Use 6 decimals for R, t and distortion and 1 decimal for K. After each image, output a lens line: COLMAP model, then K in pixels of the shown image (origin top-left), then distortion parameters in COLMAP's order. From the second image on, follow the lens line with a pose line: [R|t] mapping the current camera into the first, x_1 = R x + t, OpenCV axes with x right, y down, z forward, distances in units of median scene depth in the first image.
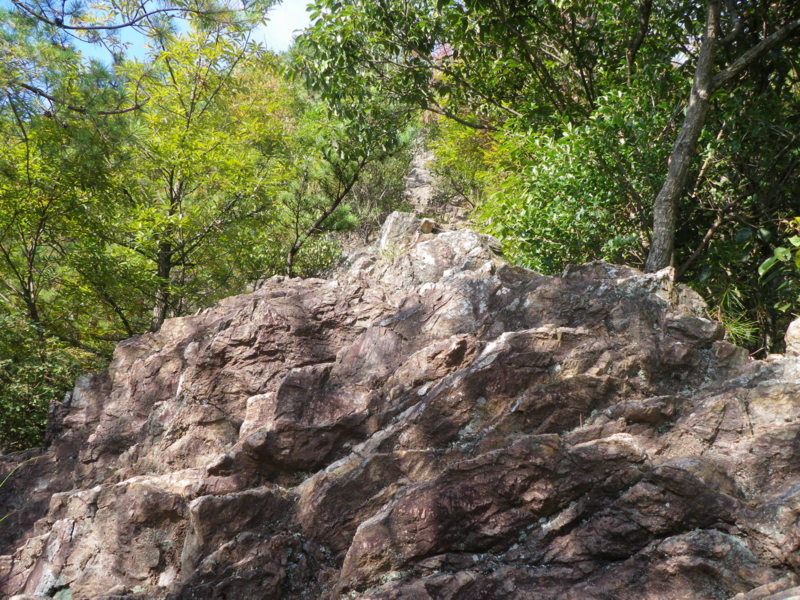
lens RADIAL K [[816.2, 0, 400.0], [0, 816.2, 299.9], [0, 0, 1]] dist [-0.001838, 0.000000]
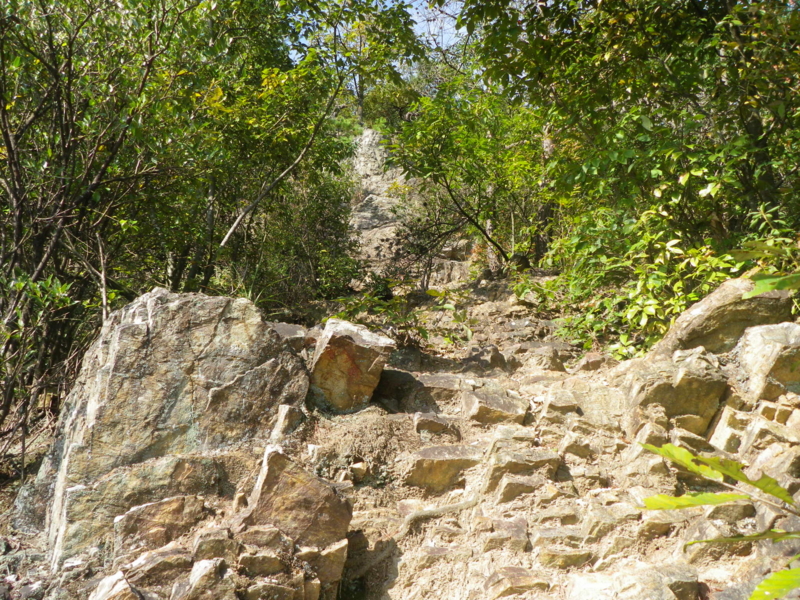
lens RADIAL K [[816.2, 0, 400.0], [0, 816.2, 299.3], [0, 0, 1]] dist [-0.001838, 0.000000]
pose [[0.998894, -0.040182, 0.024399, 0.040704], [0.041819, 0.996615, -0.070778, -0.092301], [-0.021473, 0.071721, 0.997194, 0.829264]]
